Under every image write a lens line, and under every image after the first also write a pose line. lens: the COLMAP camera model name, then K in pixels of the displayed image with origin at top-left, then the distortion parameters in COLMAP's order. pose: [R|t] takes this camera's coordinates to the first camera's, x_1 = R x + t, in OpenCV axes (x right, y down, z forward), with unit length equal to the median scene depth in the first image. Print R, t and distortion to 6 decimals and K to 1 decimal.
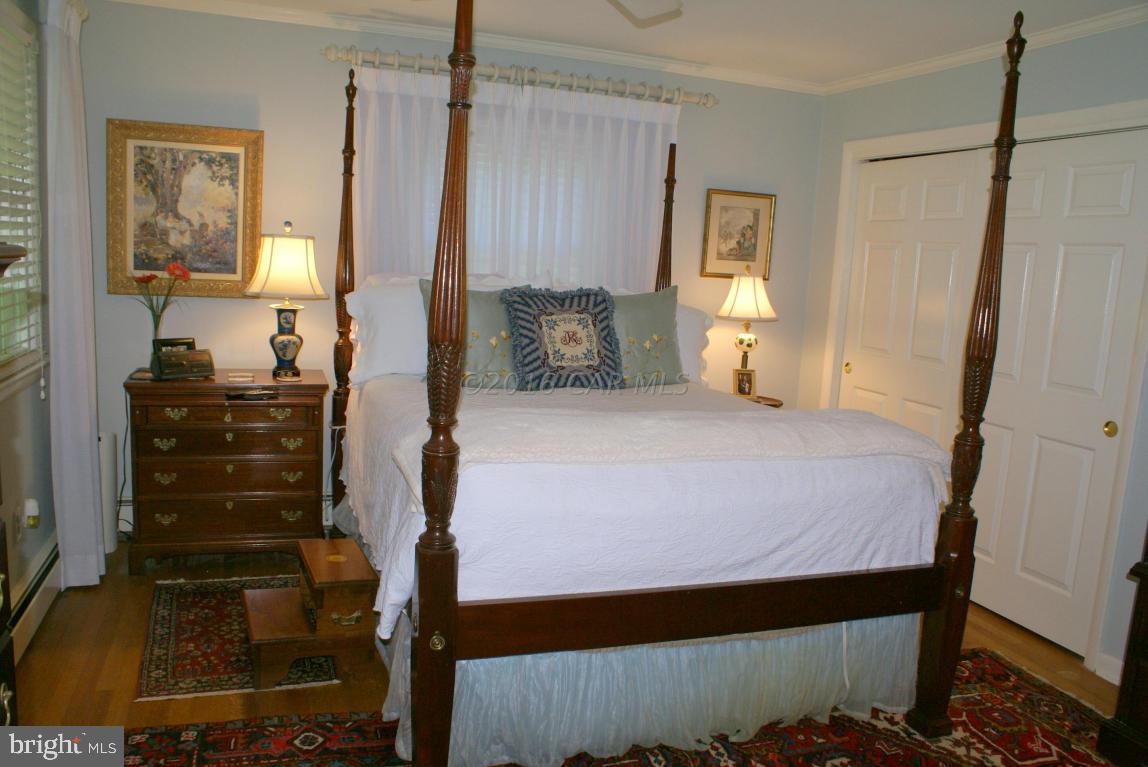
lens RADIAL K [[930.5, 0, 574.0], [0, 930.5, 383.5], [0, 0, 1]] dist [-0.046677, 0.004739]
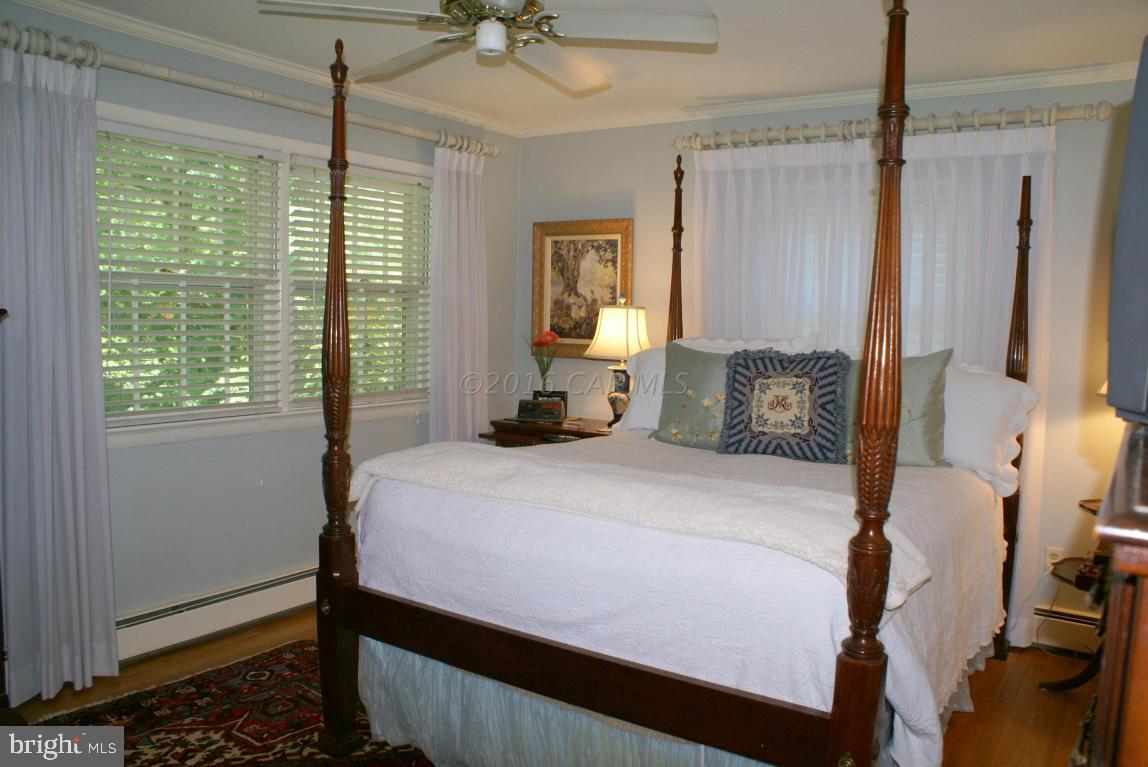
lens RADIAL K [[936.7, 0, 574.0], [0, 936.7, 383.5], [0, 0, 1]] dist [-0.011033, 0.005163]
pose [[0.611889, 0.026094, -0.790513, 0.577464], [-0.099029, 0.994119, -0.043837, -0.006099], [0.784720, 0.105107, 0.610874, 0.243228]]
